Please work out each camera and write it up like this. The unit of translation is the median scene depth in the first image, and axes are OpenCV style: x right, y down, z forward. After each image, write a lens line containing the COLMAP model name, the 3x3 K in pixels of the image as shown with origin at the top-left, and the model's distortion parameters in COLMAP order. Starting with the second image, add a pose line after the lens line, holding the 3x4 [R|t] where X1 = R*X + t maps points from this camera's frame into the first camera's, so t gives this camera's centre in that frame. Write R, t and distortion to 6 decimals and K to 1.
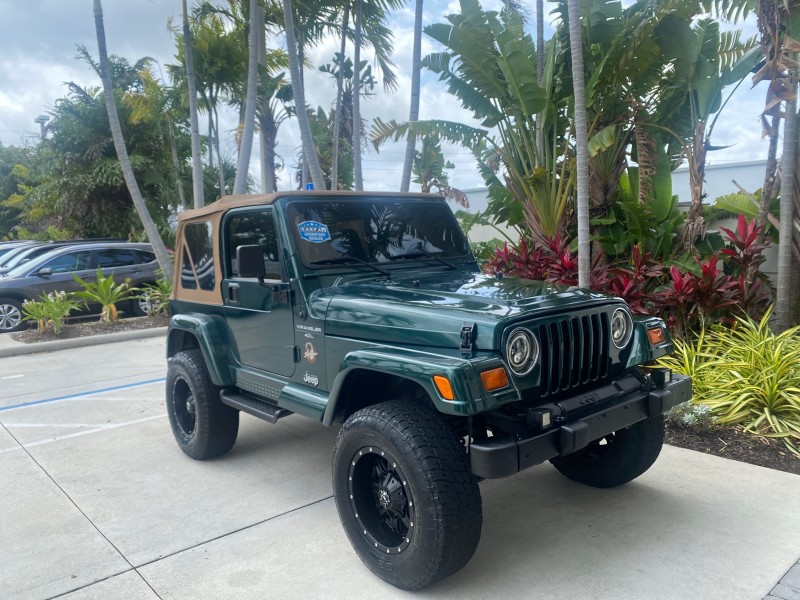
lens RADIAL K [[612.9, 0, 397.7], [0, 612.9, 293.5], [0, 0, 1]] dist [0.019614, -0.019036]
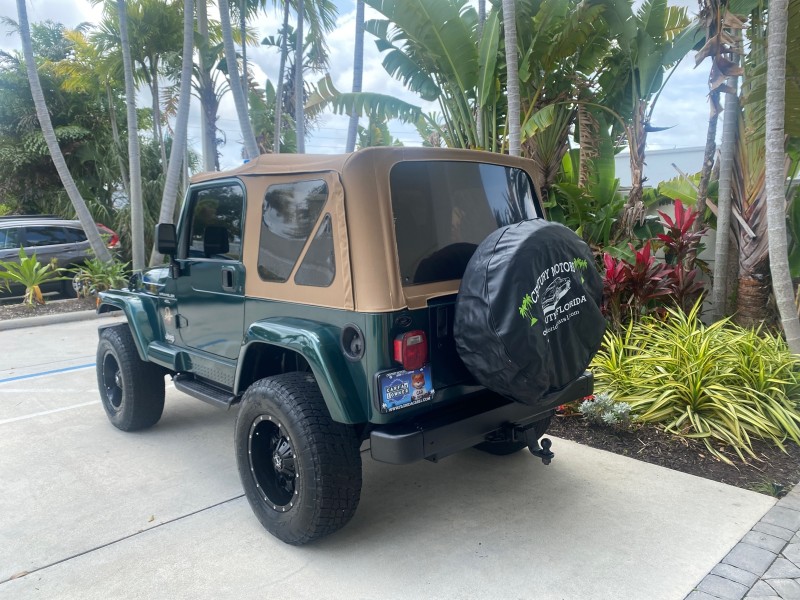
lens RADIAL K [[612.9, 0, 394.5], [0, 612.9, 294.3], [0, 0, 1]] dist [0.019614, -0.019036]
pose [[0.999005, 0.007268, 0.044001, 0.089321], [-0.008715, 0.999424, 0.032803, -0.010599], [-0.043737, -0.033154, 0.998493, 0.071358]]
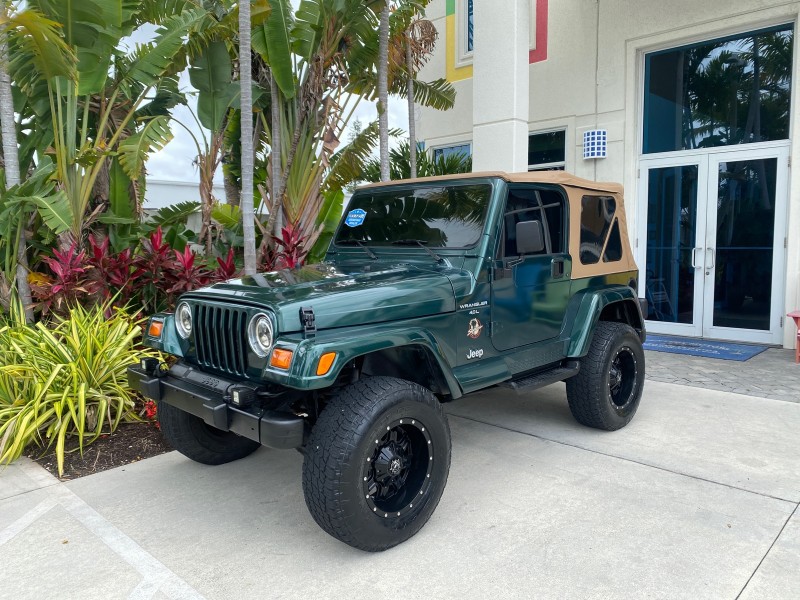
lens RADIAL K [[612.9, 0, 399.0], [0, 612.9, 298.2], [0, 0, 1]] dist [0.019614, -0.019036]
pose [[-0.088626, -0.070081, 0.993597, -0.829896], [0.106749, 0.991108, 0.079427, -0.051175], [-0.990328, 0.113105, -0.080356, 1.012031]]
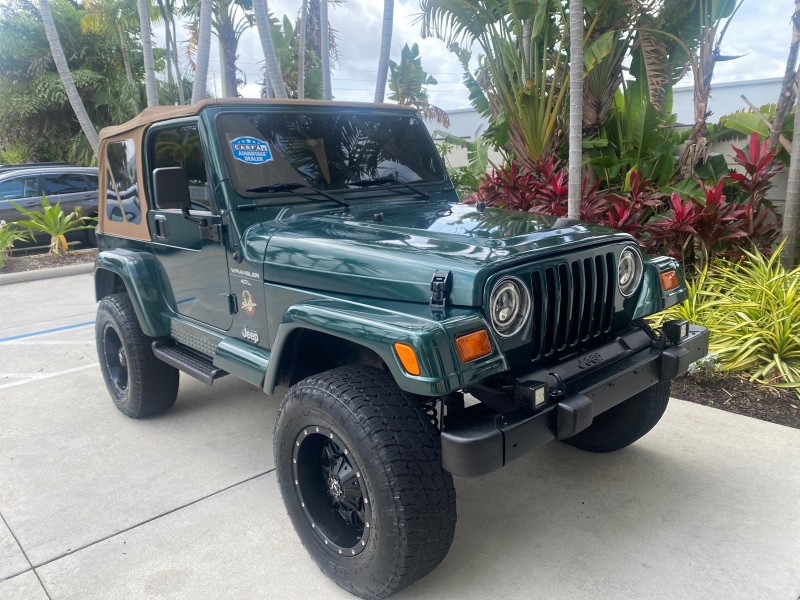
lens RADIAL K [[612.9, 0, 397.3], [0, 612.9, 292.0], [0, 0, 1]] dist [0.019614, -0.019036]
pose [[0.999469, -0.005920, 0.032036, 0.018477], [0.002168, 0.993260, 0.115889, -0.007258], [-0.032506, -0.115758, 0.992745, 0.121732]]
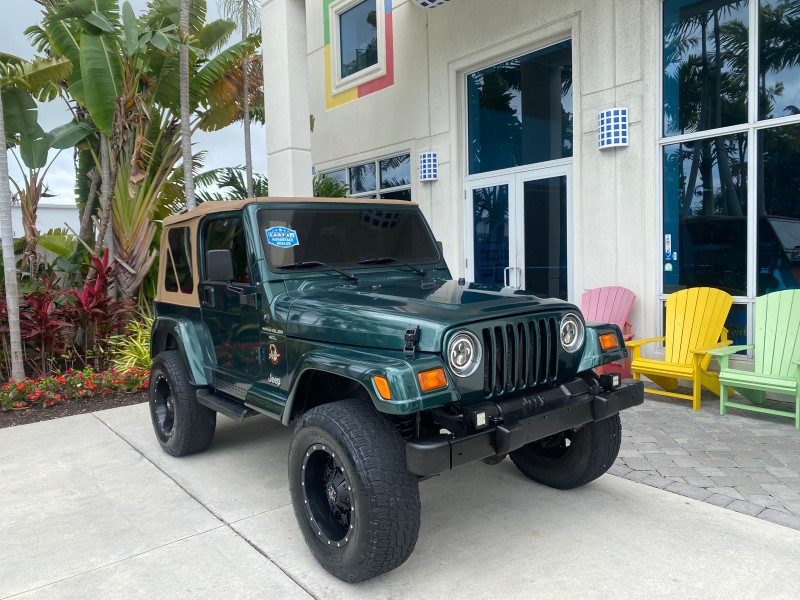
lens RADIAL K [[612.9, 0, 397.9], [0, 612.9, 300.0], [0, 0, 1]] dist [0.019614, -0.019036]
pose [[0.045809, -0.046112, 0.997885, -0.886362], [0.120645, 0.991877, 0.040296, 0.011075], [-0.991638, 0.118544, 0.051000, 0.328889]]
